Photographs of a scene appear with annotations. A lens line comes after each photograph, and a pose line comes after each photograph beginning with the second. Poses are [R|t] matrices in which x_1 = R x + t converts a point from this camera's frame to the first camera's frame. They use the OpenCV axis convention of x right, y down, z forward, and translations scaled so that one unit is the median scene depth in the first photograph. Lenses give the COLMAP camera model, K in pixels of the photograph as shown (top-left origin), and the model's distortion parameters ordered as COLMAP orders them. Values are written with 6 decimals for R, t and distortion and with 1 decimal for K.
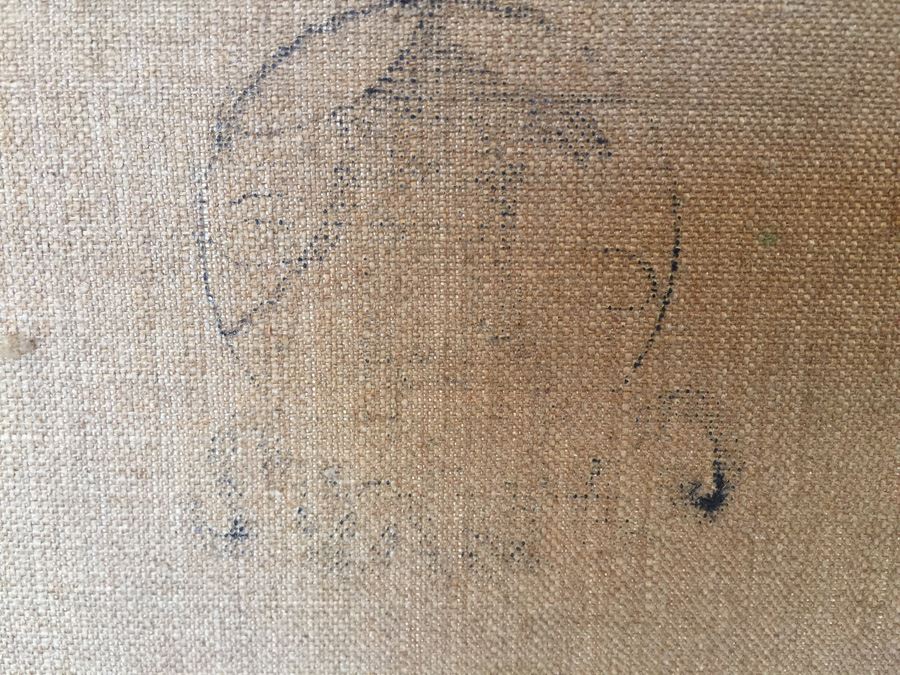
lens RADIAL K [[789.4, 0, 444.9], [0, 789.4, 336.5], [0, 0, 1]] dist [0.088468, -0.149116]
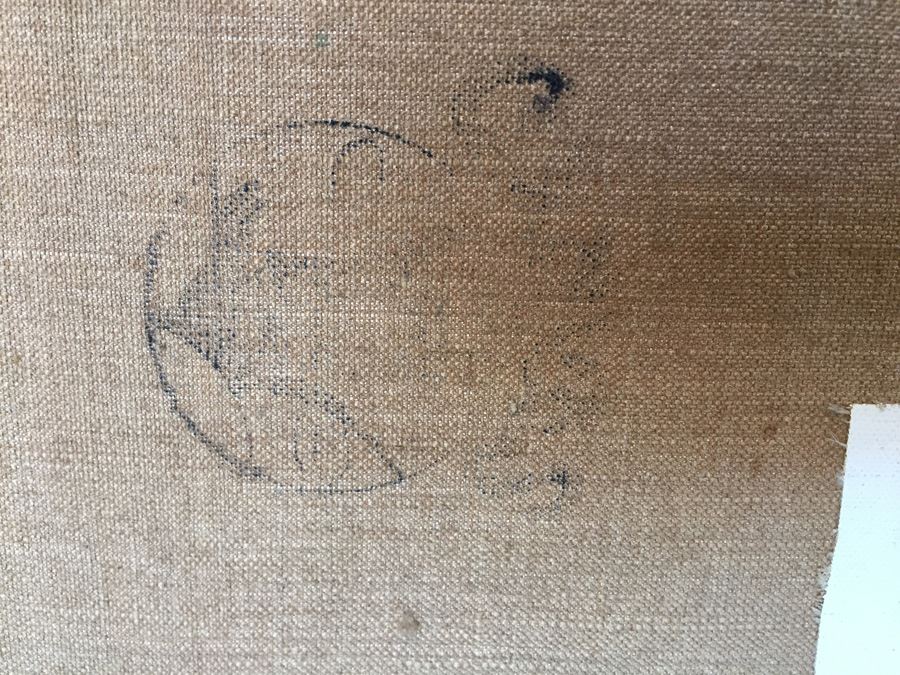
lens RADIAL K [[789.4, 0, 444.9], [0, 789.4, 336.5], [0, 0, 1]] dist [0.088468, -0.149116]
pose [[-0.004412, -0.999932, -0.010811, -0.027515], [0.999337, -0.004799, 0.036088, 0.023228], [-0.036138, -0.010645, 0.999290, -0.300666]]
